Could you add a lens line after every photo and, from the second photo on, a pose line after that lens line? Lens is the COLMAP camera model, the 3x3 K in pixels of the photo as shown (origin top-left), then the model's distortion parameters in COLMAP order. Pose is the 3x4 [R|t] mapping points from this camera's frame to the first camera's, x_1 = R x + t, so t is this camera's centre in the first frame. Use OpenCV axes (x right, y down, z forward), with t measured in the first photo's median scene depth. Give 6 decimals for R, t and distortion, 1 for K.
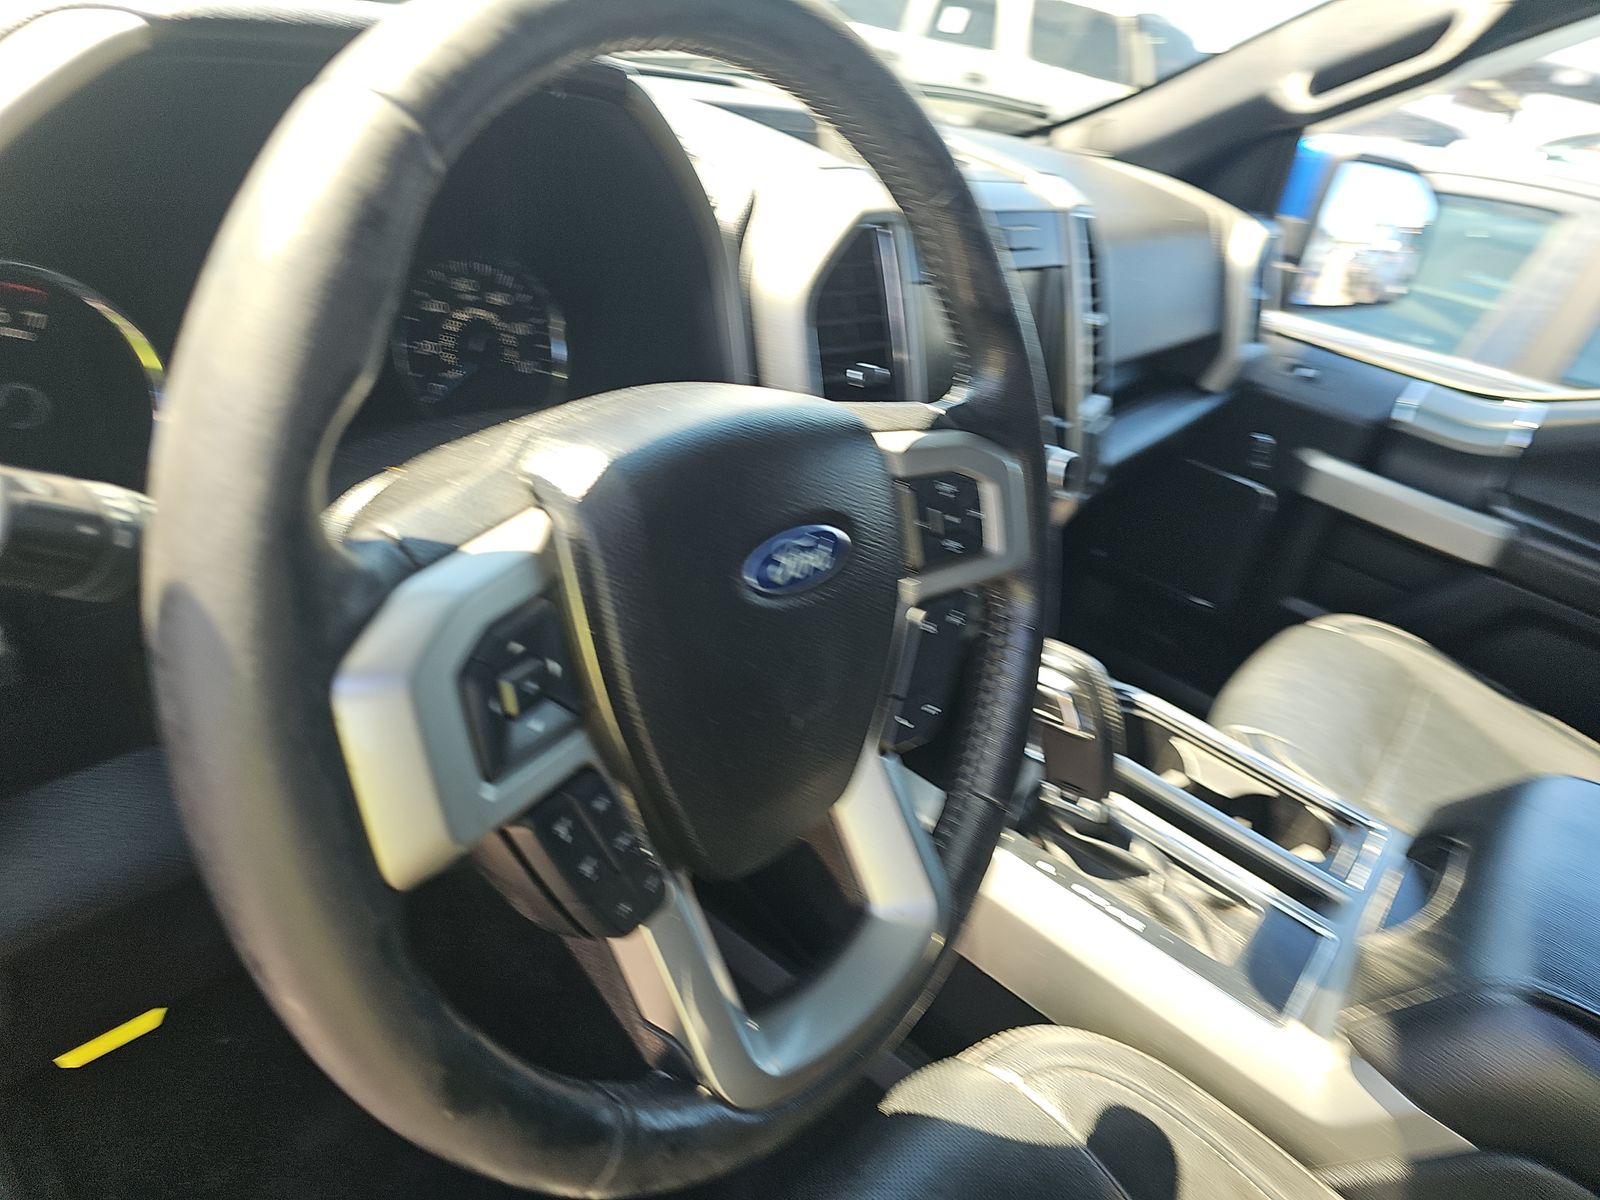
lens RADIAL K [[1085.2, 0, 800.0], [0, 1085.2, 600.0], [0, 0, 1]] dist [0.078200, -0.085814]
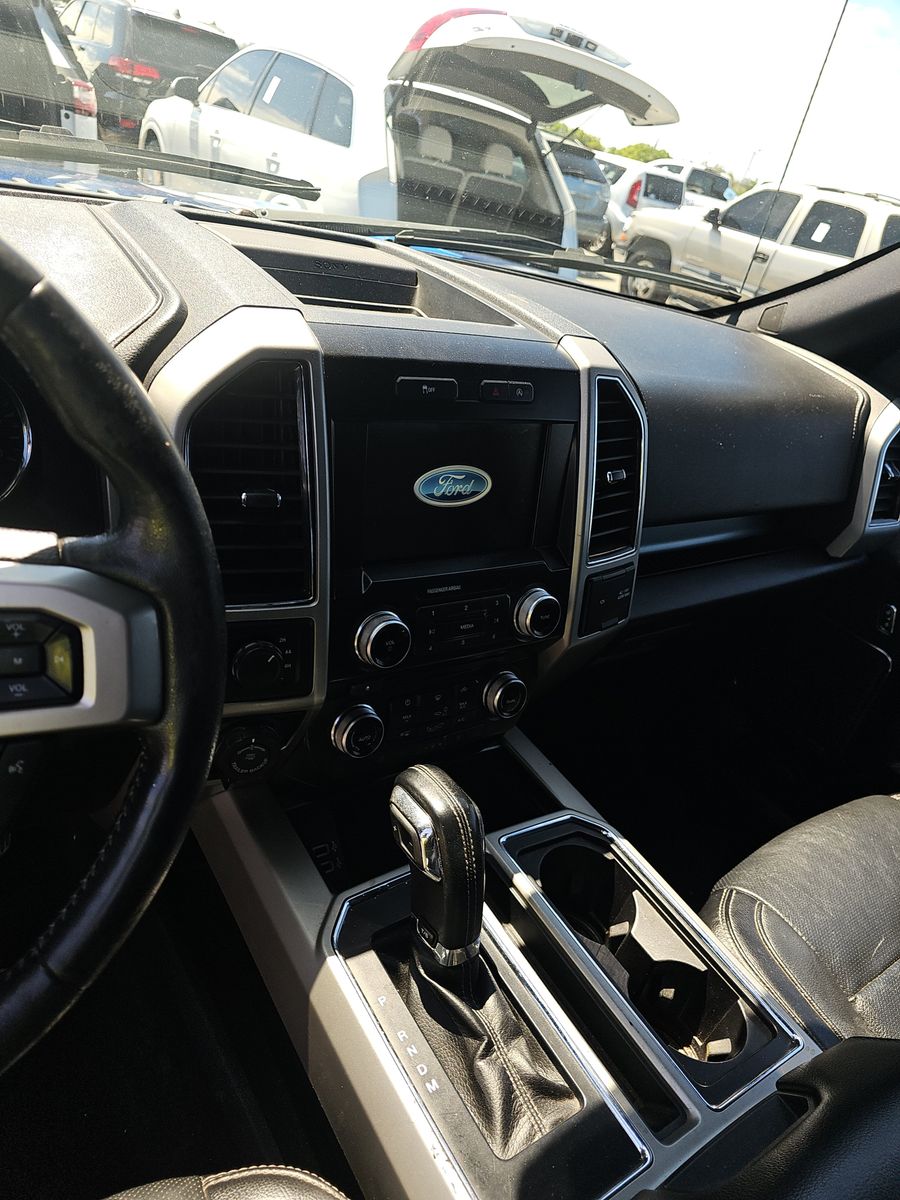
lens RADIAL K [[808.3, 0, 450.0], [0, 808.3, 600.0], [0, 0, 1]] dist [-0.009617, -0.003070]
pose [[0.947630, 0.162254, -0.275084, 0.358185], [-0.176316, 0.983963, -0.027010, -0.090882], [0.266290, 0.074098, 0.961041, 0.225707]]
